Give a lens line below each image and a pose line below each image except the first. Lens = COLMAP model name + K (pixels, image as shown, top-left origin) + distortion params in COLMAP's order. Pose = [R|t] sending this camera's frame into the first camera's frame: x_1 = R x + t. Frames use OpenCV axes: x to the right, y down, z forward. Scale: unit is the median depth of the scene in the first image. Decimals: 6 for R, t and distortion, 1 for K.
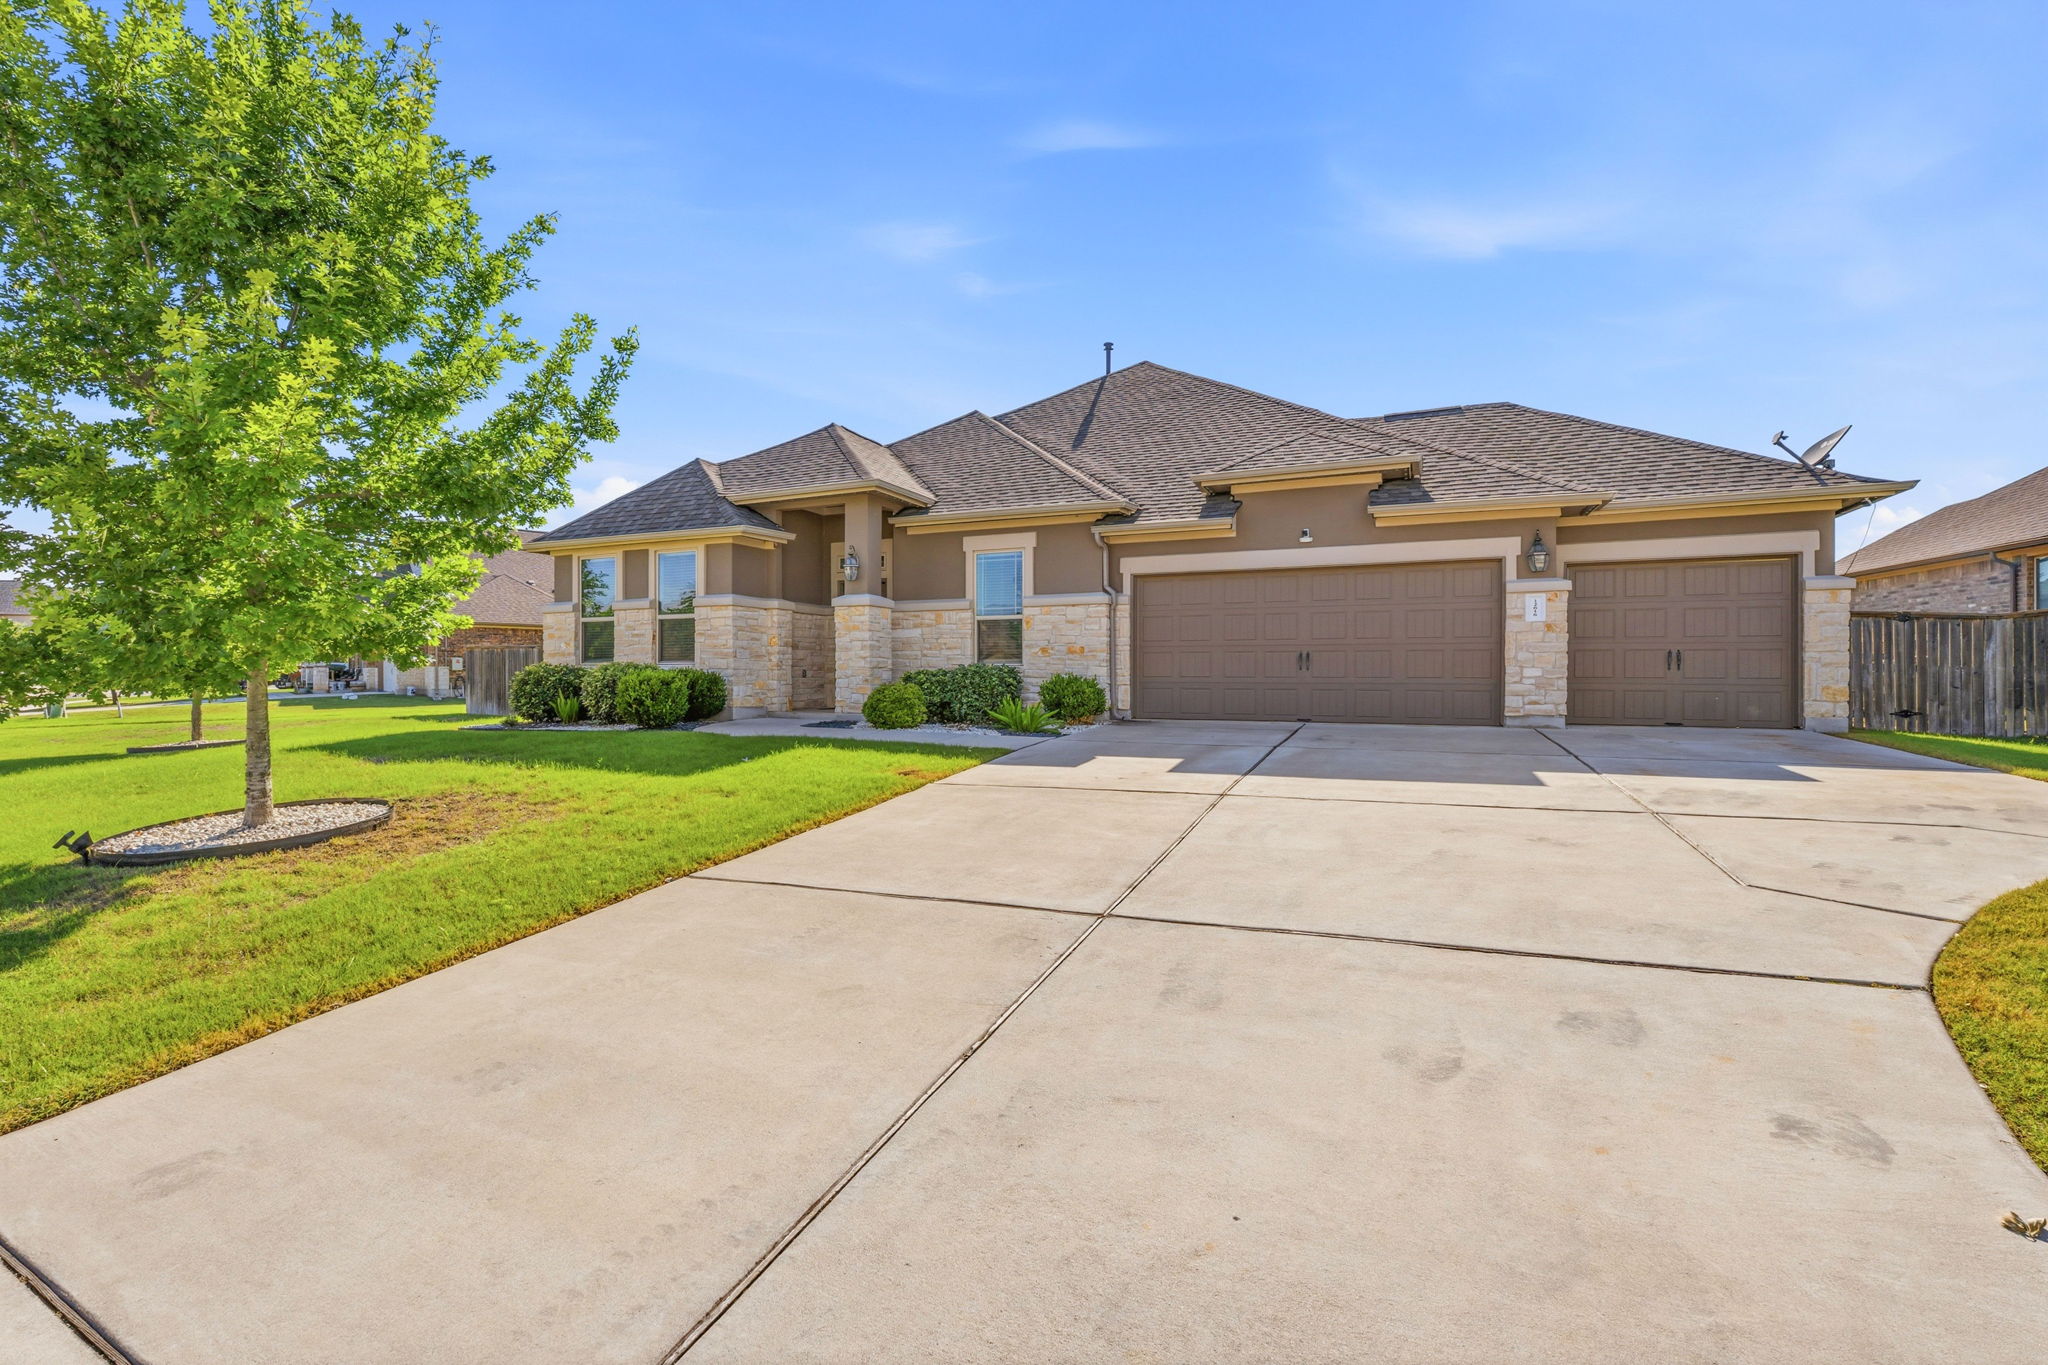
lens RADIAL K [[921.1, 0, 1021.6], [0, 921.1, 679.8], [0, 0, 1]] dist [-0.002237, 0.000021]
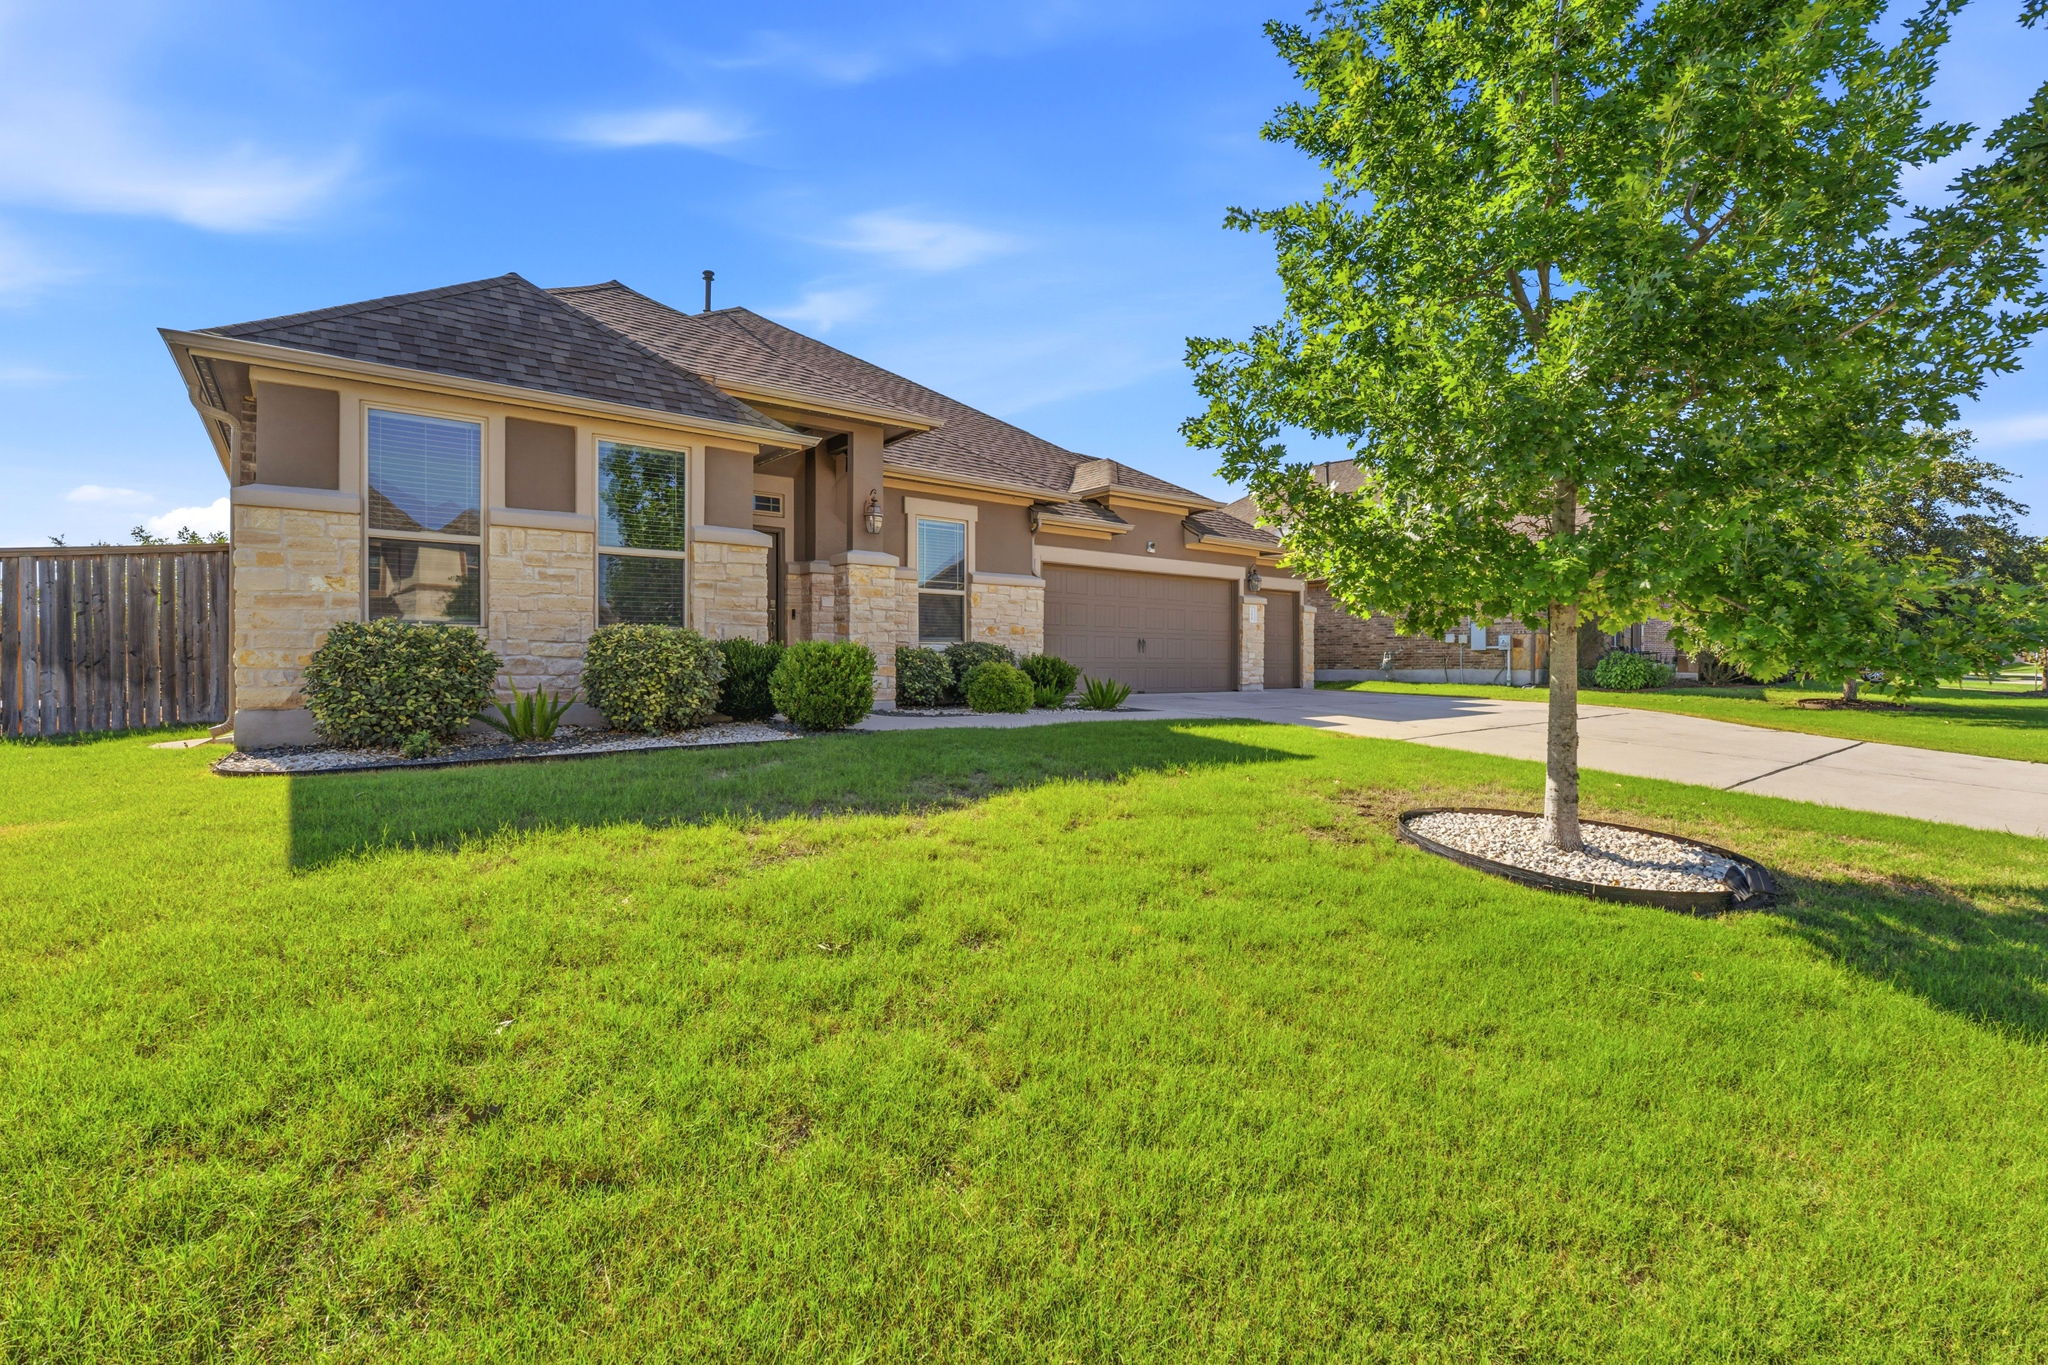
lens RADIAL K [[921.1, 0, 1021.6], [0, 921.1, 679.8], [0, 0, 1]] dist [-0.002237, 0.000021]
pose [[0.467693, -0.015636, 0.883753, -0.910779], [-0.000771, 0.999836, 0.018098, 0.004333], [-0.883891, -0.009146, 0.467604, 0.563038]]
